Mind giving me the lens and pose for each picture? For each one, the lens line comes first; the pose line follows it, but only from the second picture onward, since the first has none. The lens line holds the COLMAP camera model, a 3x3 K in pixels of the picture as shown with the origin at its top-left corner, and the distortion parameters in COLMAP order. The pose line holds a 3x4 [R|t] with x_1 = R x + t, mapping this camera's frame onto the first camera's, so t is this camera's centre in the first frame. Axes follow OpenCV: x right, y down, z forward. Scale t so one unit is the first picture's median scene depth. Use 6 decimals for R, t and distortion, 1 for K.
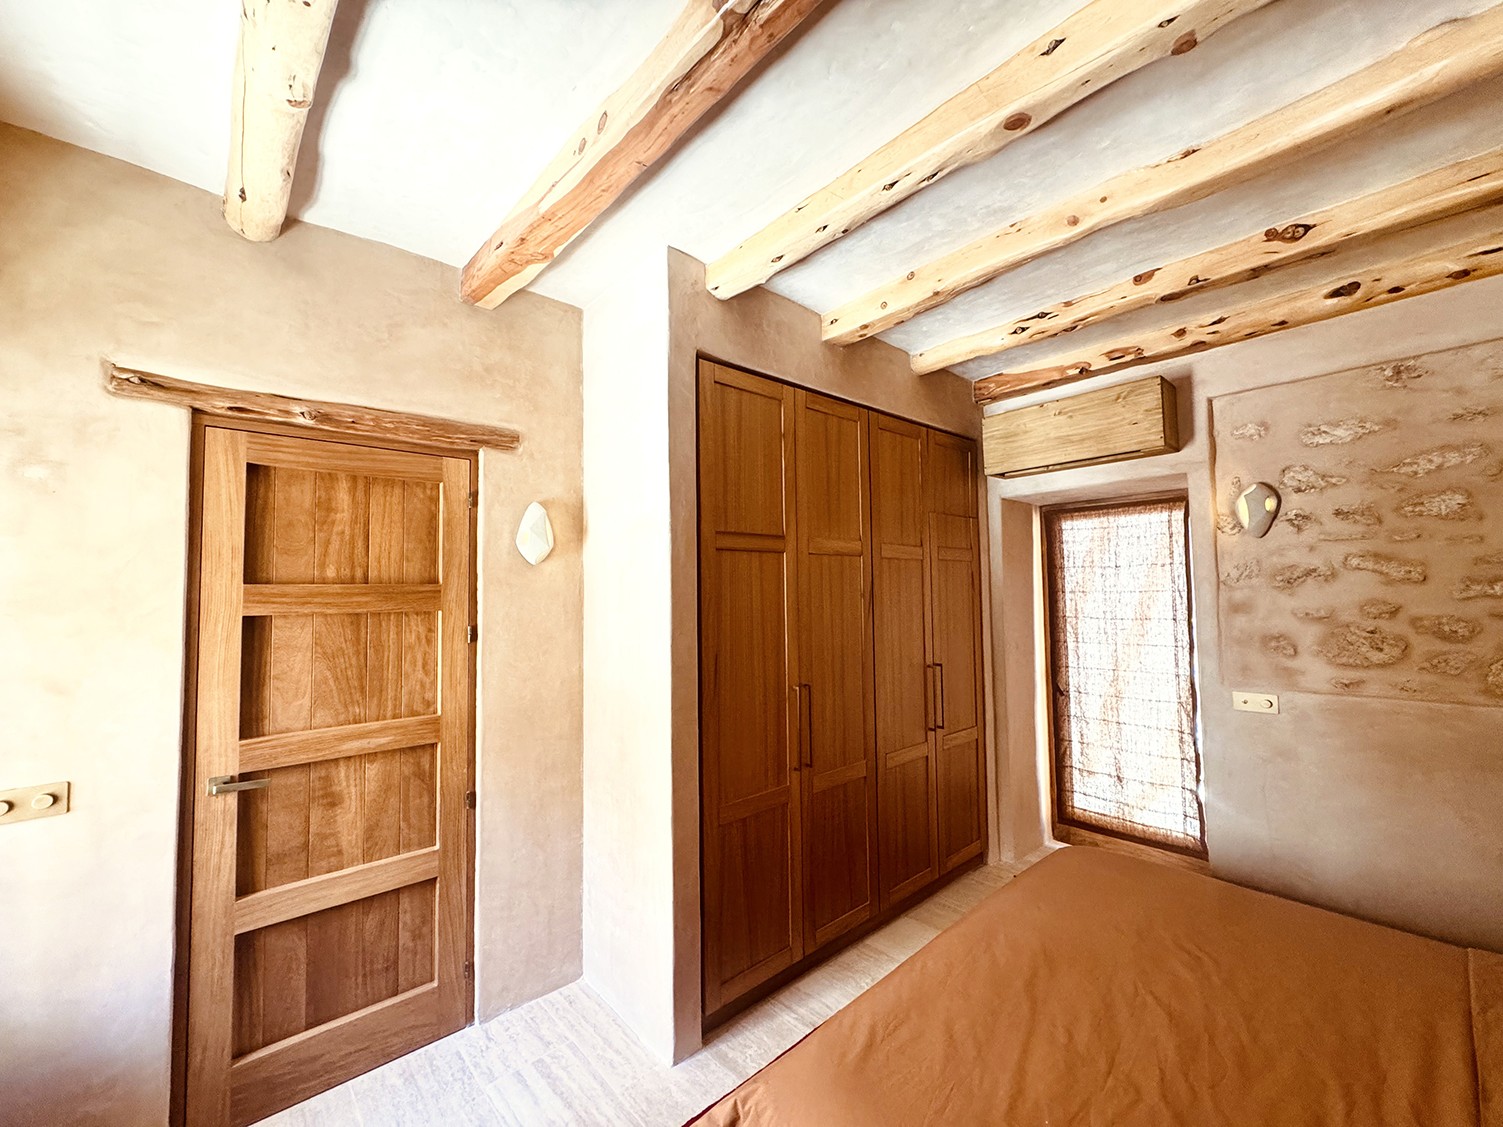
lens RADIAL K [[599.9, 0, 751.2], [0, 599.9, 564.7], [0, 0, 1]] dist [0.000288, -0.000001]
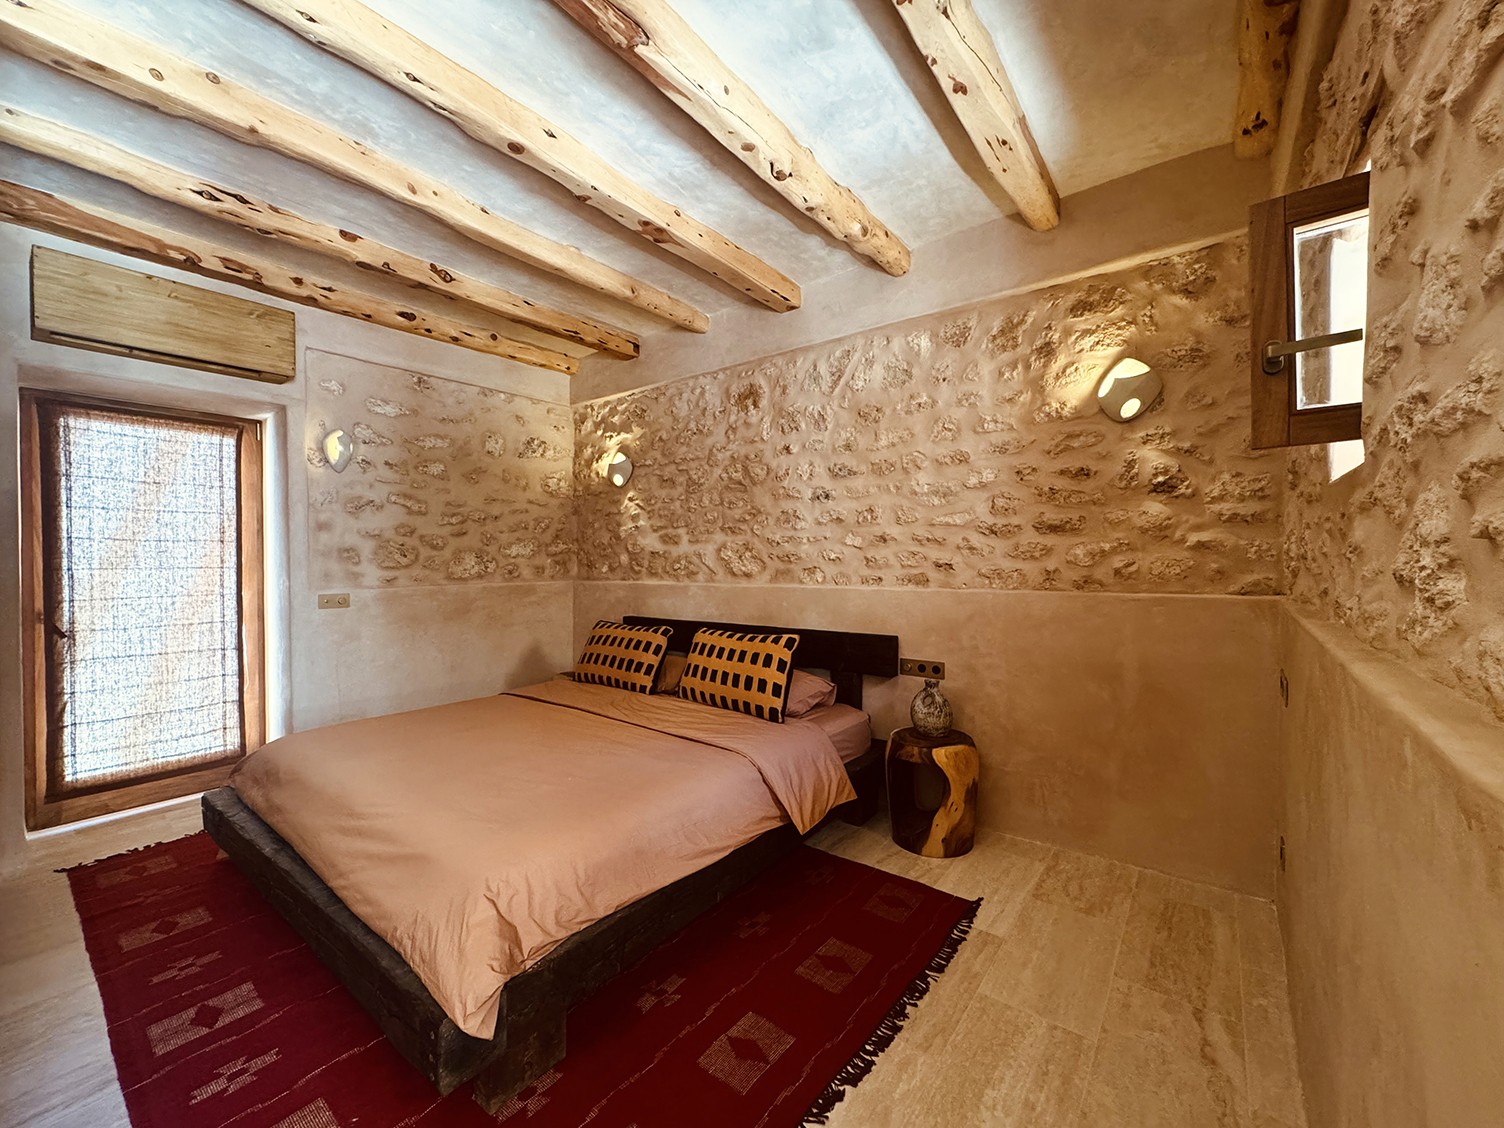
lens RADIAL K [[600.3, 0, 750.3], [0, 600.3, 562.9], [0, 0, 1]] dist [0.000288, -0.000001]
pose [[-0.167663, 0.011105, 0.985782, -0.595825], [-0.039265, 0.999068, -0.017933, 0.145111], [-0.985062, -0.041713, -0.167071, 0.365341]]
